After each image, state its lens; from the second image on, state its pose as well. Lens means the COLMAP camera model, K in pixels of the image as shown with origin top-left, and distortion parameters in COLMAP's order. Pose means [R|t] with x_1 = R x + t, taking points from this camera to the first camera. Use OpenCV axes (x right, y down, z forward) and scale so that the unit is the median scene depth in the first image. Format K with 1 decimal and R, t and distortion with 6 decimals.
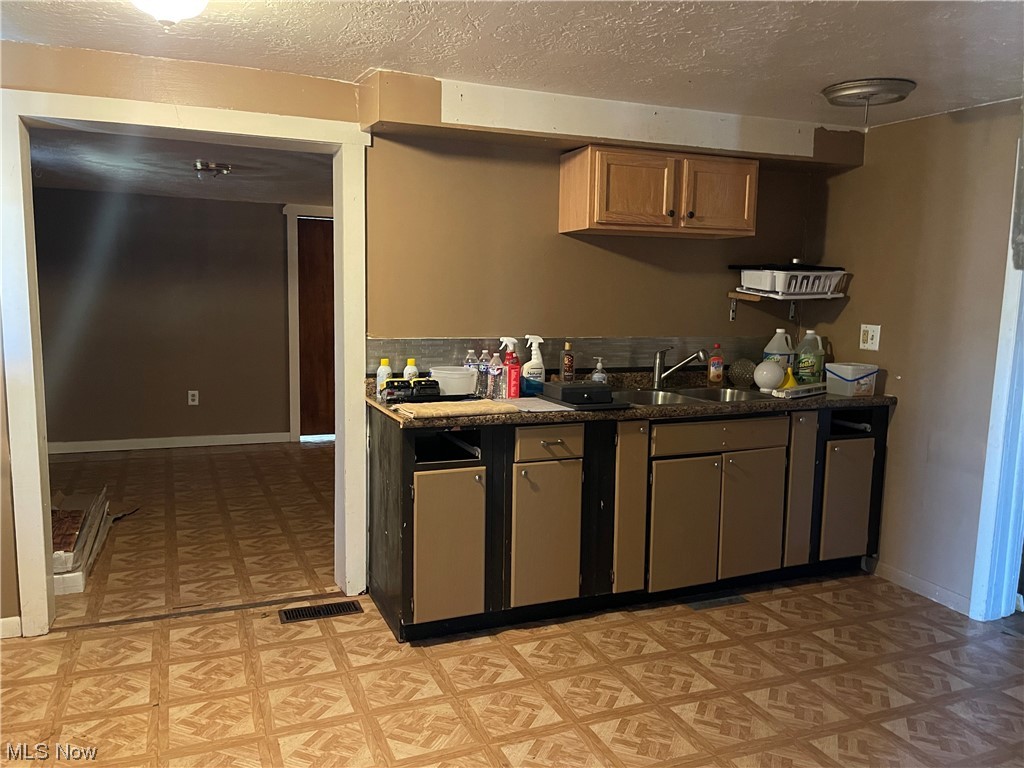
lens RADIAL K [[765.7, 0, 515.0], [0, 765.7, 385.4], [0, 0, 1]] dist [0.060772, -0.085185]
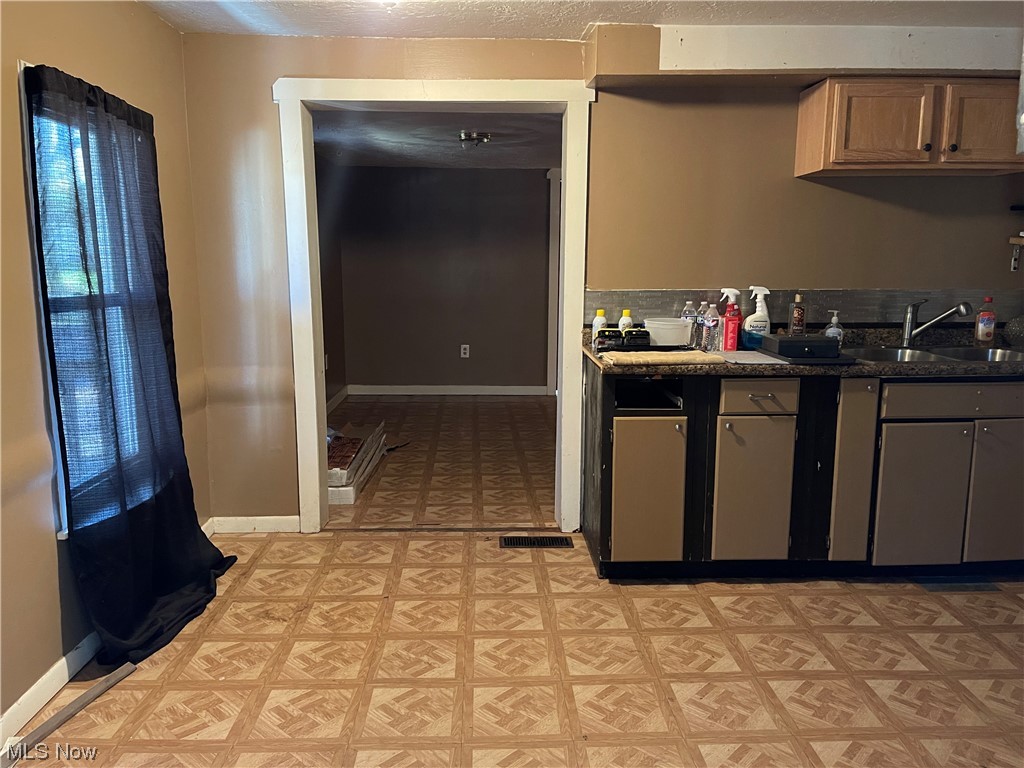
lens RADIAL K [[765.7, 0, 511.6], [0, 765.7, 385.8], [0, 0, 1]] dist [0.060772, -0.085185]
pose [[0.932071, 0.042910, -0.359725, 0.092607], [-0.026605, 0.998387, 0.050158, 0.018928], [0.361297, -0.037180, 0.931709, -0.011992]]
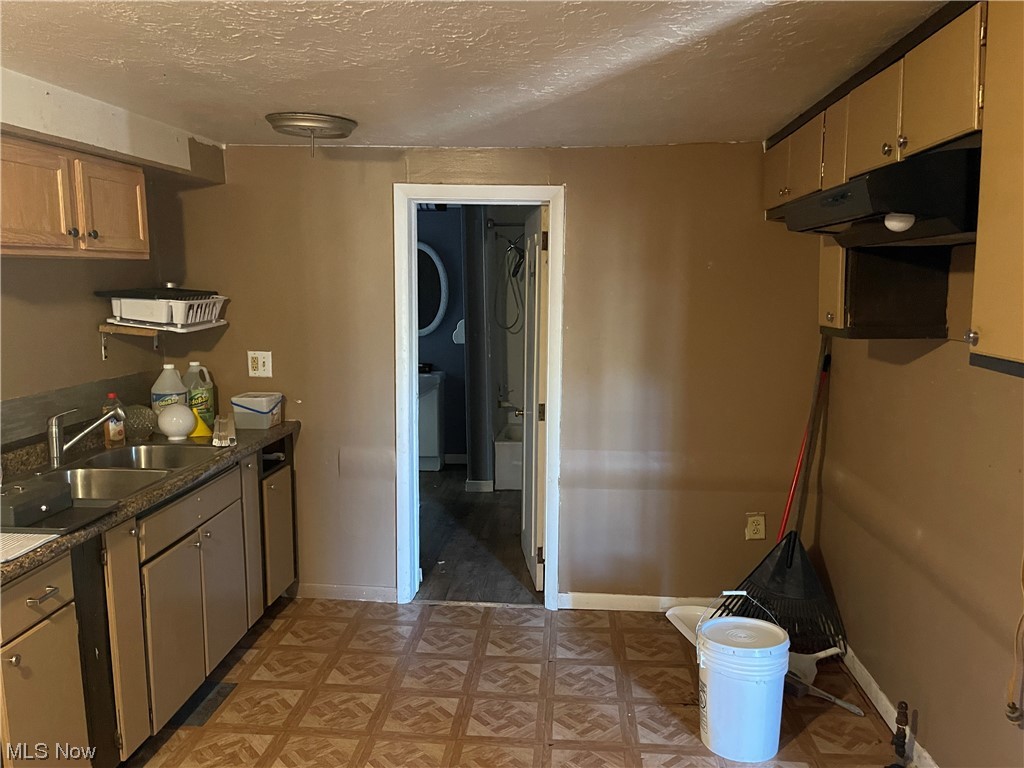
lens RADIAL K [[765.7, 0, 516.0], [0, 765.7, 381.9], [0, 0, 1]] dist [0.060772, -0.085185]
pose [[0.459823, -0.132791, 0.878026, -0.282633], [0.111071, 0.989592, 0.091495, -0.106218], [-0.881037, 0.055452, 0.469786, 0.297628]]
